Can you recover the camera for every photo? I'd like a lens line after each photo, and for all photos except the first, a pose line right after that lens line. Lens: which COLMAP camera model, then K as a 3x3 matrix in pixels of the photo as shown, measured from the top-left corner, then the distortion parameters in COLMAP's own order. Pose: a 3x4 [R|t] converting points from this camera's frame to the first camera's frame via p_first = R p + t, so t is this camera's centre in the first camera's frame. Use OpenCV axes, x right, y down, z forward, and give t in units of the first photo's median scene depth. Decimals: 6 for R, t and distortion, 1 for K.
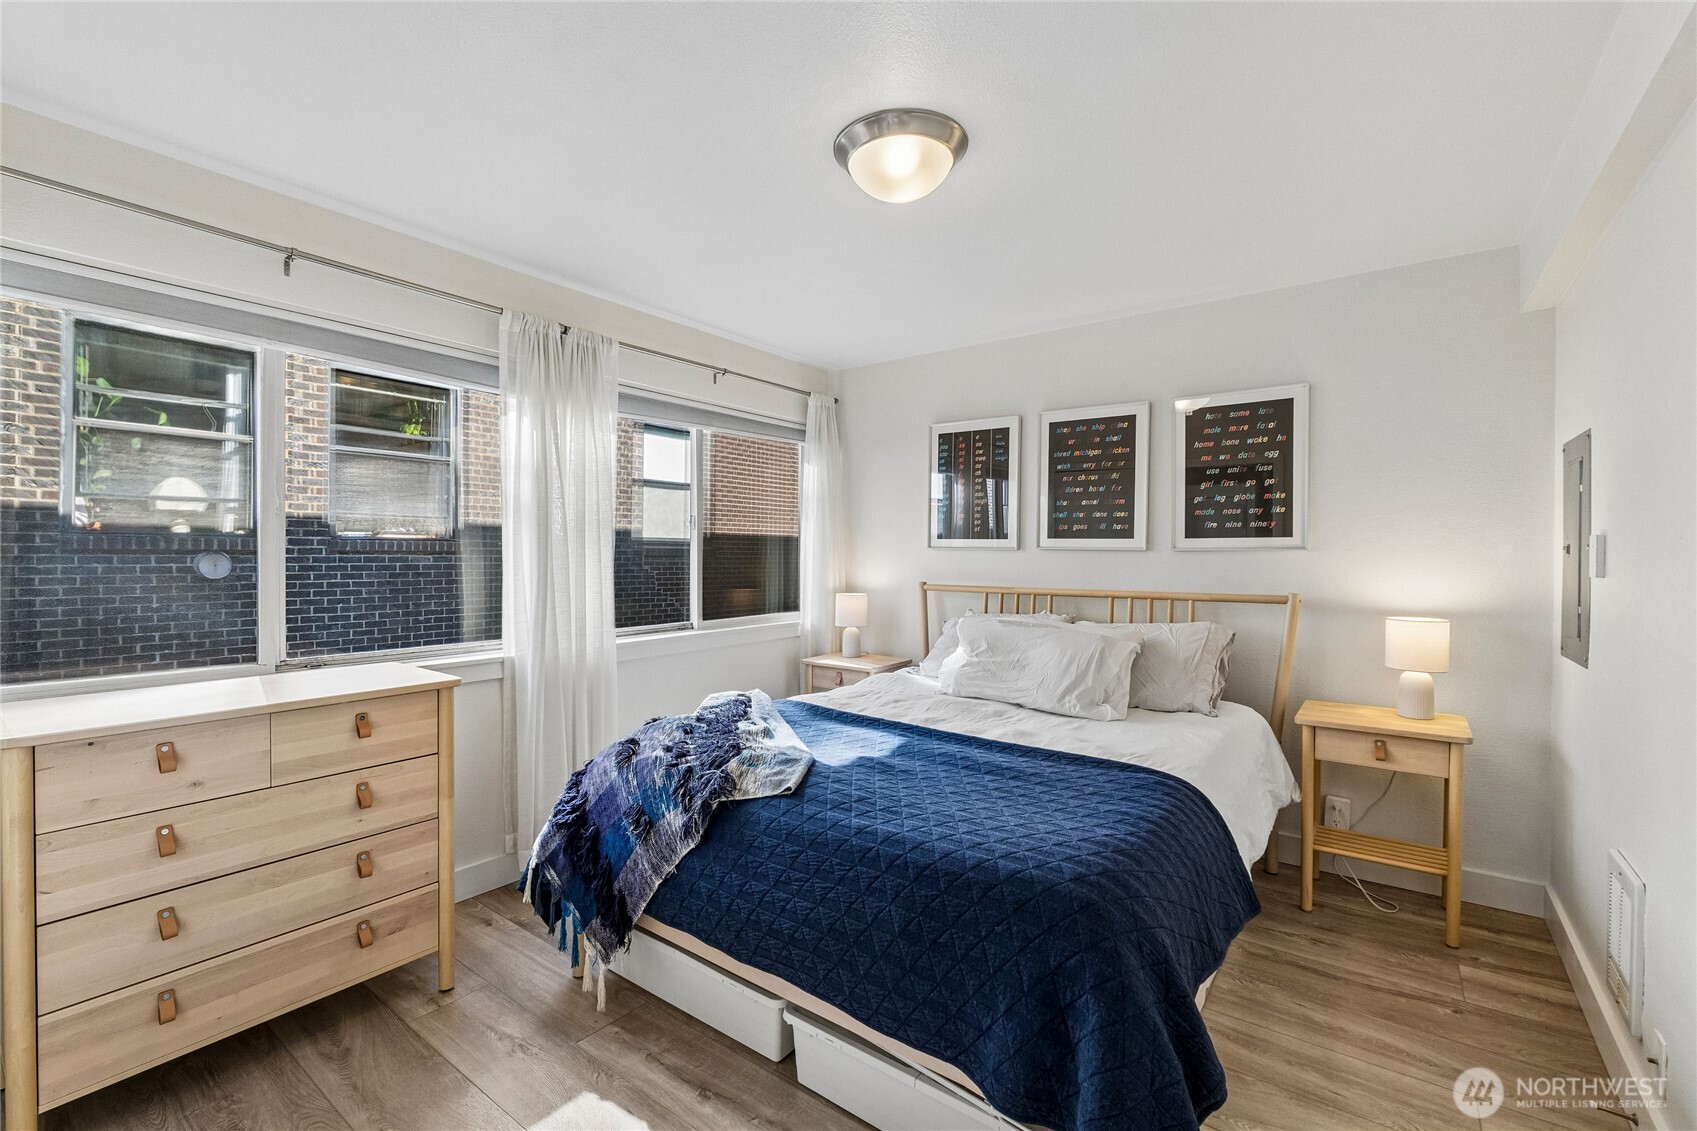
lens RADIAL K [[739.3, 0, 818.7], [0, 739.3, 562.4], [0, 0, 1]] dist [-0.000508, -0.000224]
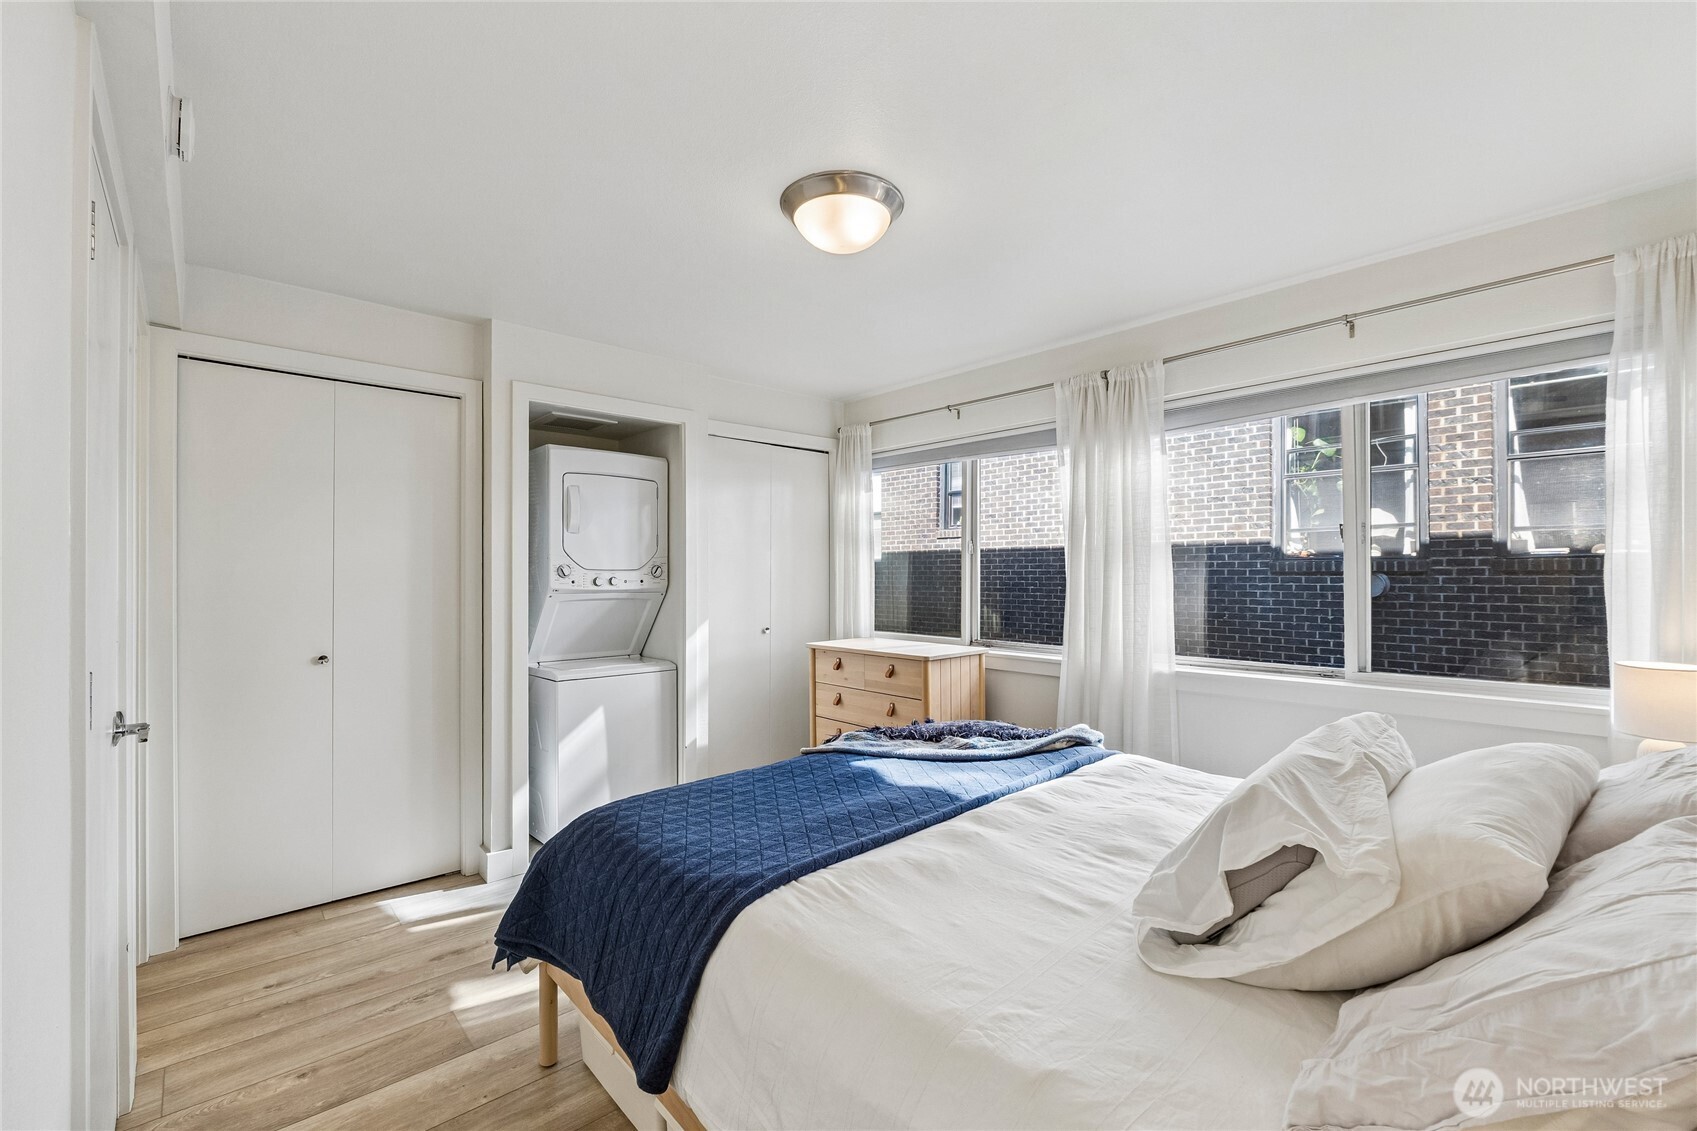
lens RADIAL K [[712.3, 0, 853.5], [0, 712.3, 571.1], [0, 0, 1]] dist [-0.001974, -0.000169]
pose [[-0.164958, -0.005962, -0.986283, 0.425888], [-0.007016, 0.999964, -0.004871, -0.007223], [0.986276, 0.006117, -0.164994, 0.445658]]
